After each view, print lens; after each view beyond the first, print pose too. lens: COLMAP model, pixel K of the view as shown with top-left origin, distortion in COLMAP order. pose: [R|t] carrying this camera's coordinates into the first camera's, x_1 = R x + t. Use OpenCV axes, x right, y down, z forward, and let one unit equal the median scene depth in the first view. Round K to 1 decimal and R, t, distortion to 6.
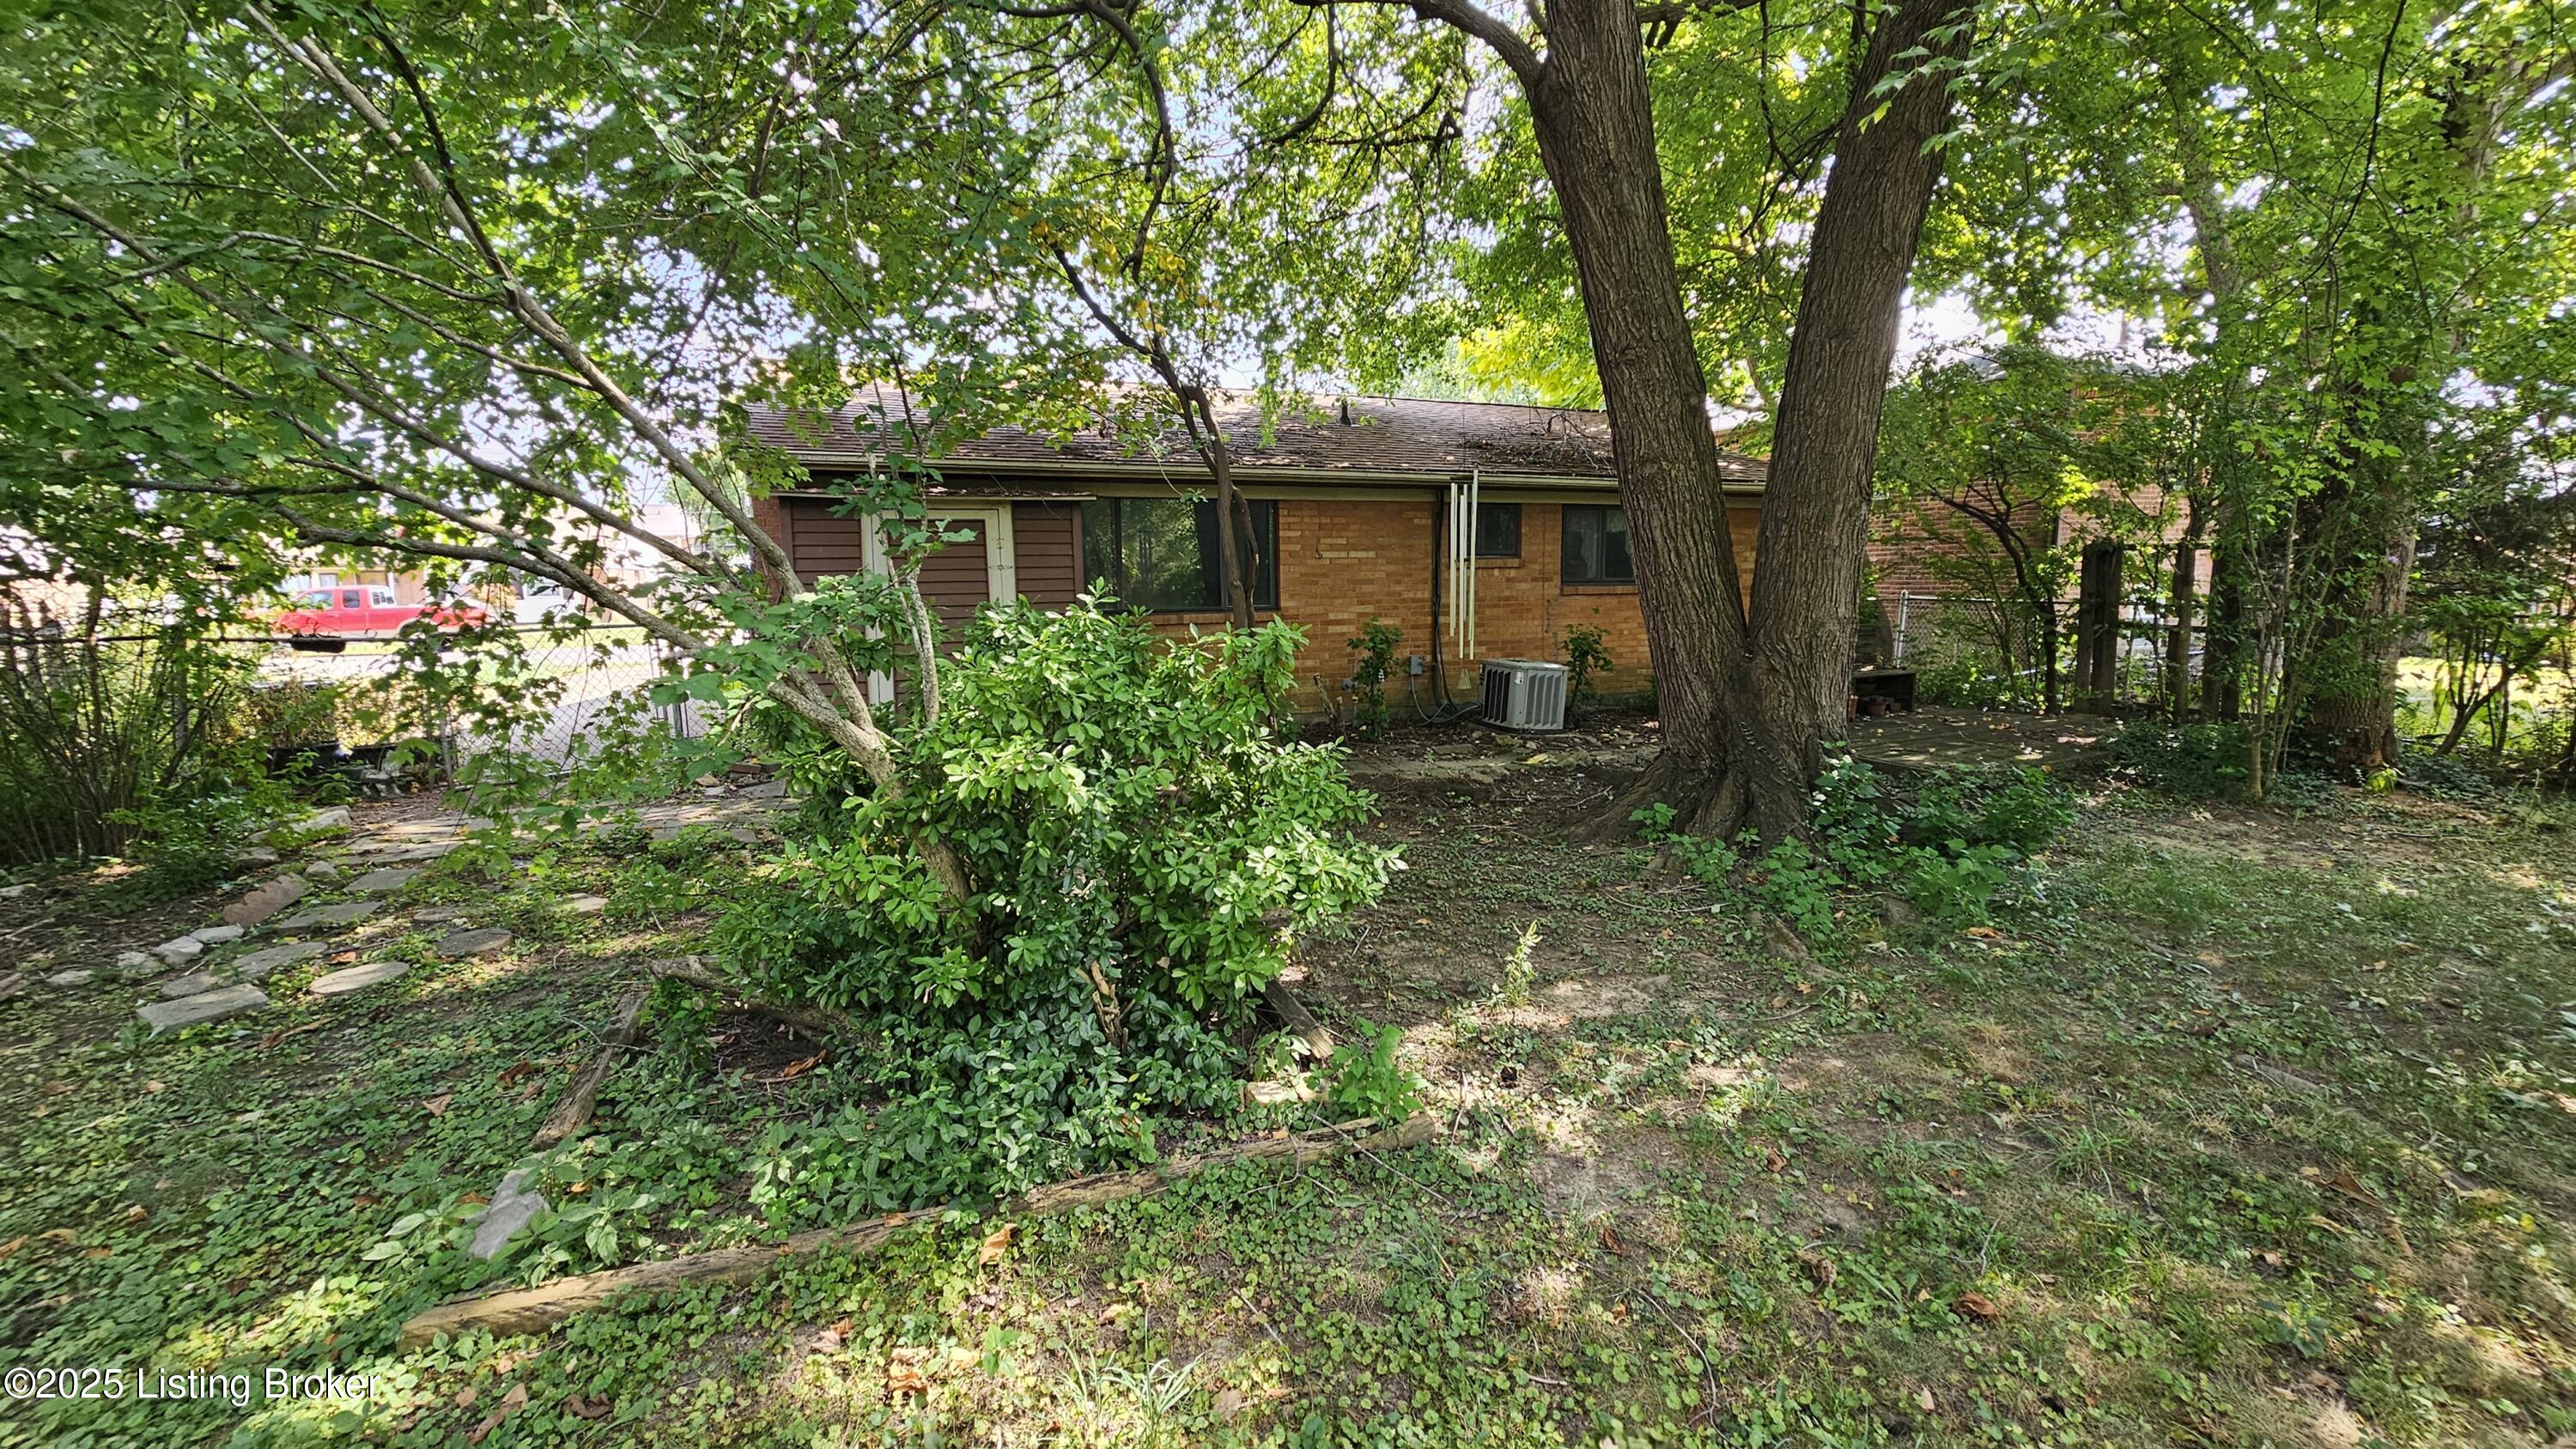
lens RADIAL K [[1061.2, 0, 1298.1], [0, 1061.2, 718.3], [0, 0, 1]] dist [-0.001990, 0.000140]
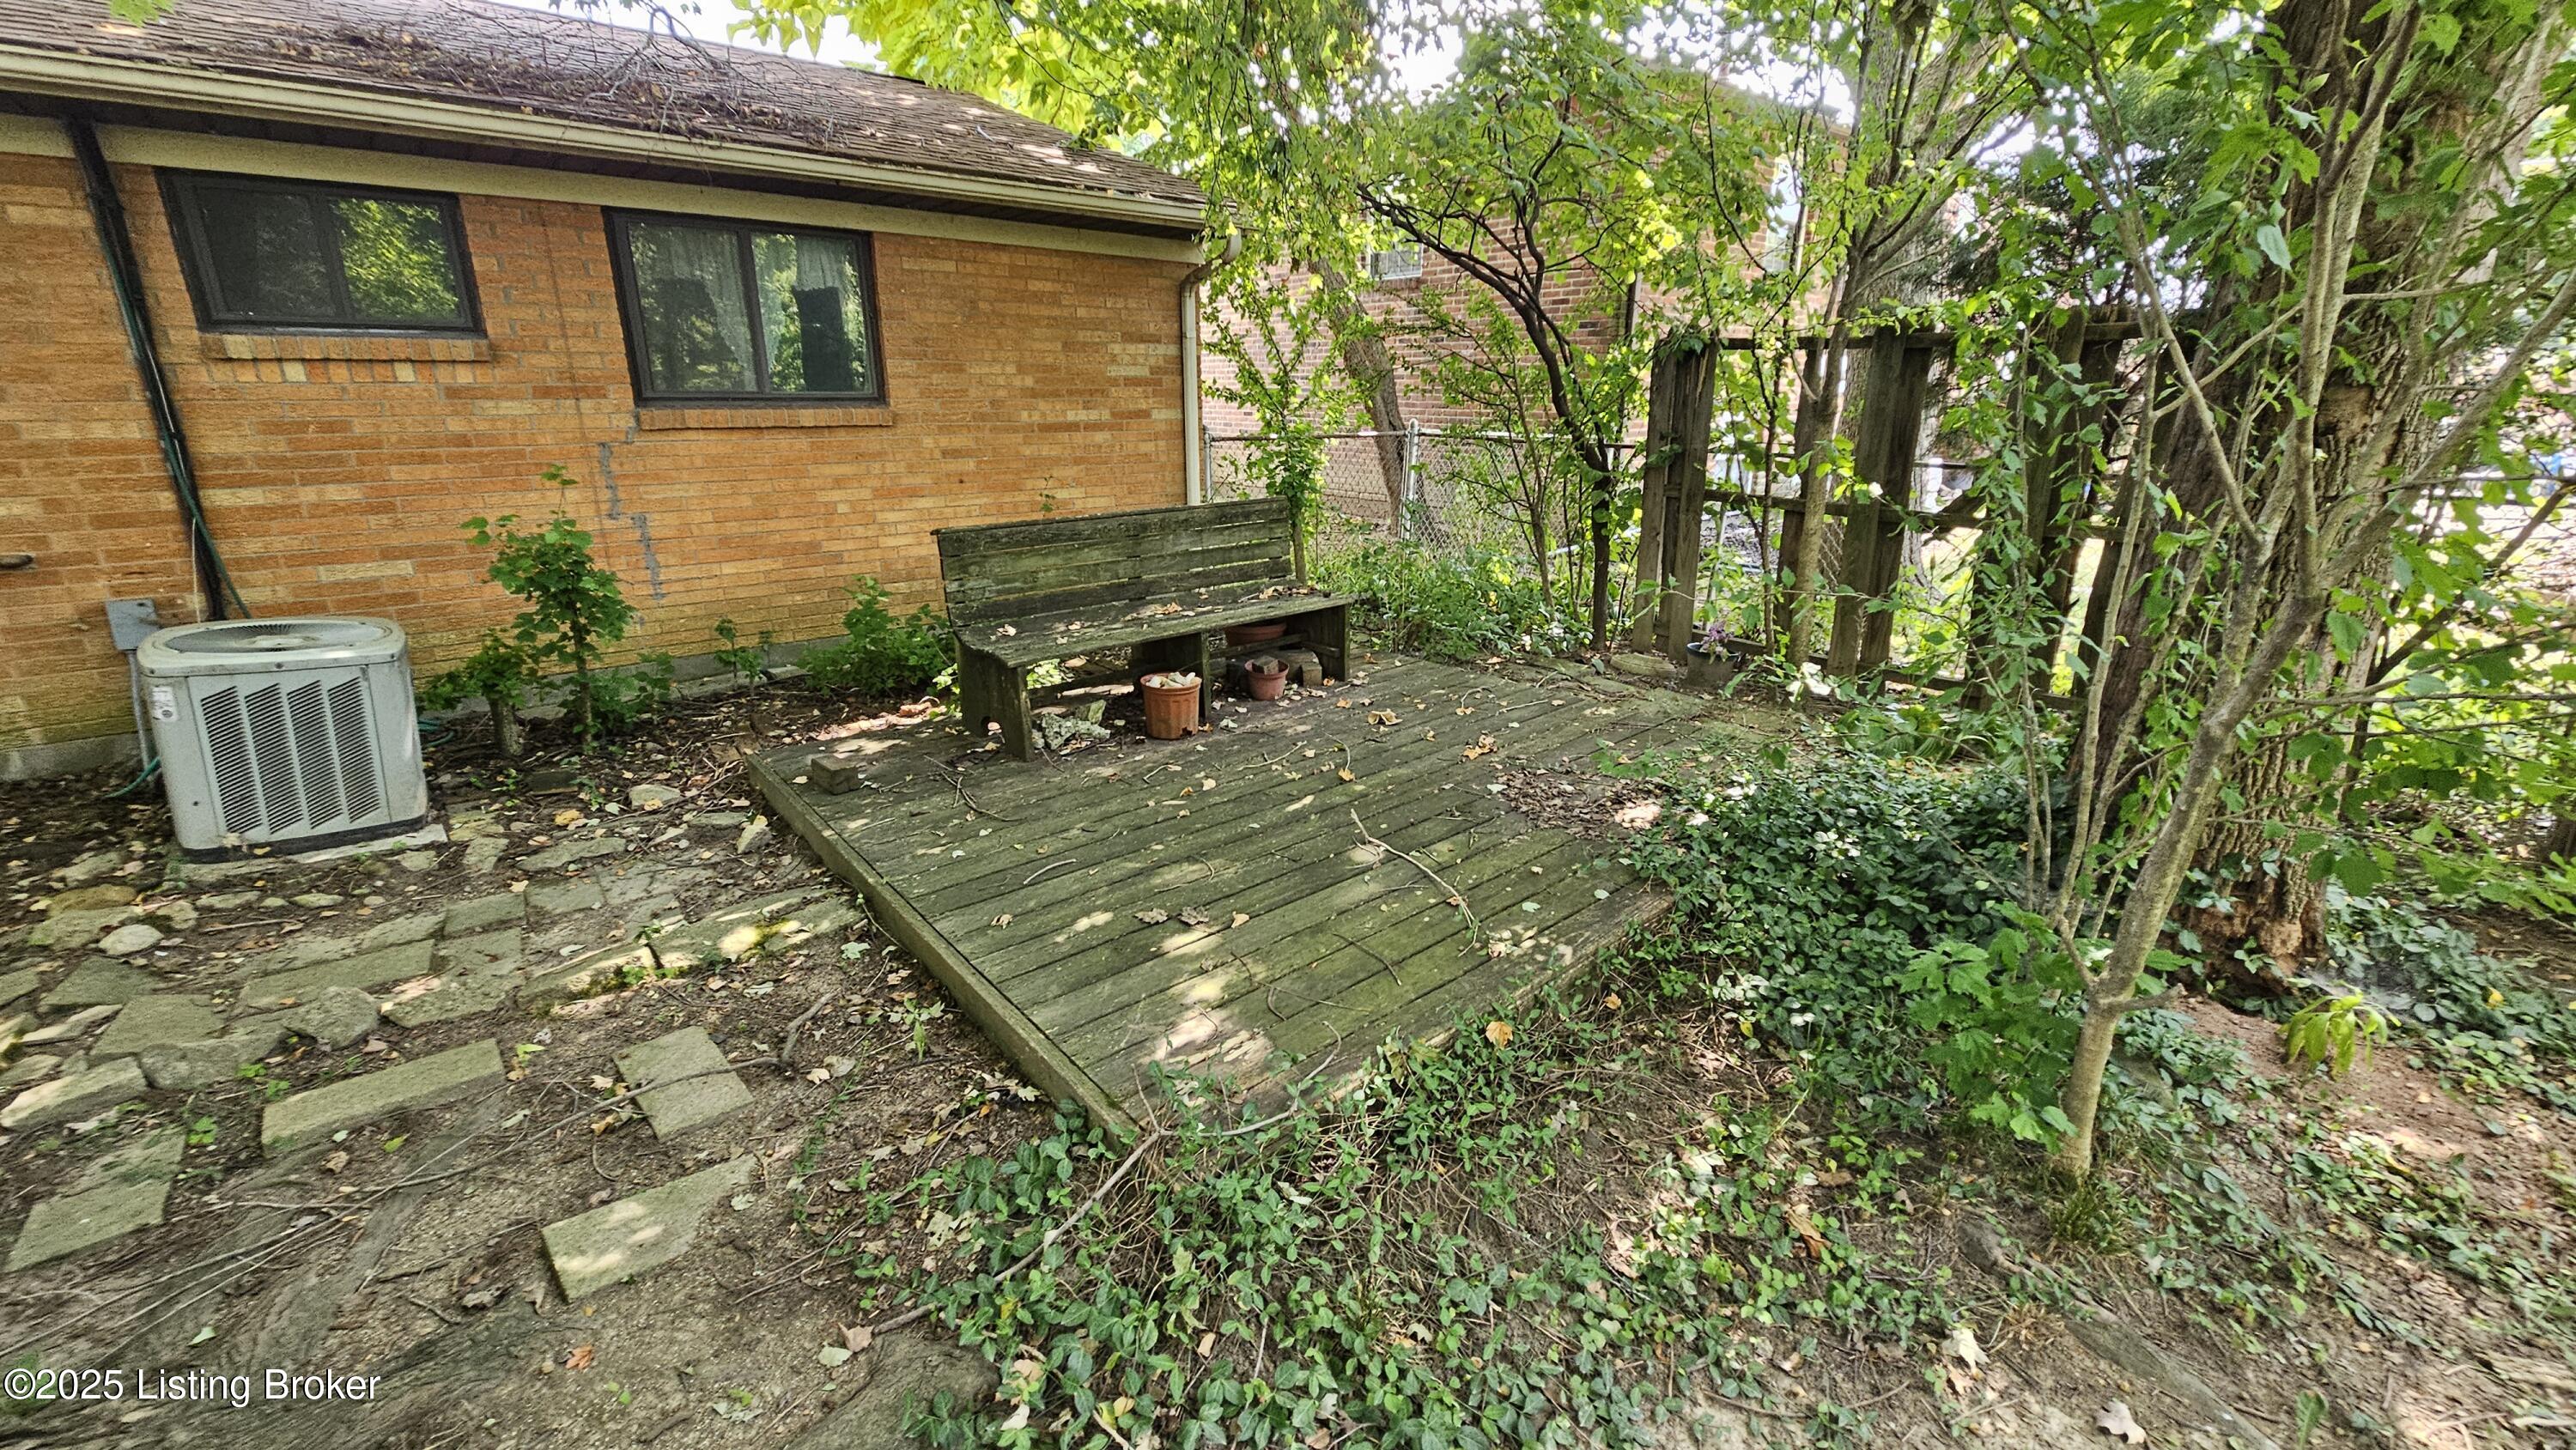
lens RADIAL K [[1061.2, 0, 1298.1], [0, 1061.2, 718.8], [0, 0, 1]] dist [-0.001990, 0.000140]
pose [[0.952564, -0.075884, 0.294725, 0.404706], [0.025537, 0.984930, 0.171058, -0.072917], [-0.303264, -0.155417, 0.940147, 0.532232]]
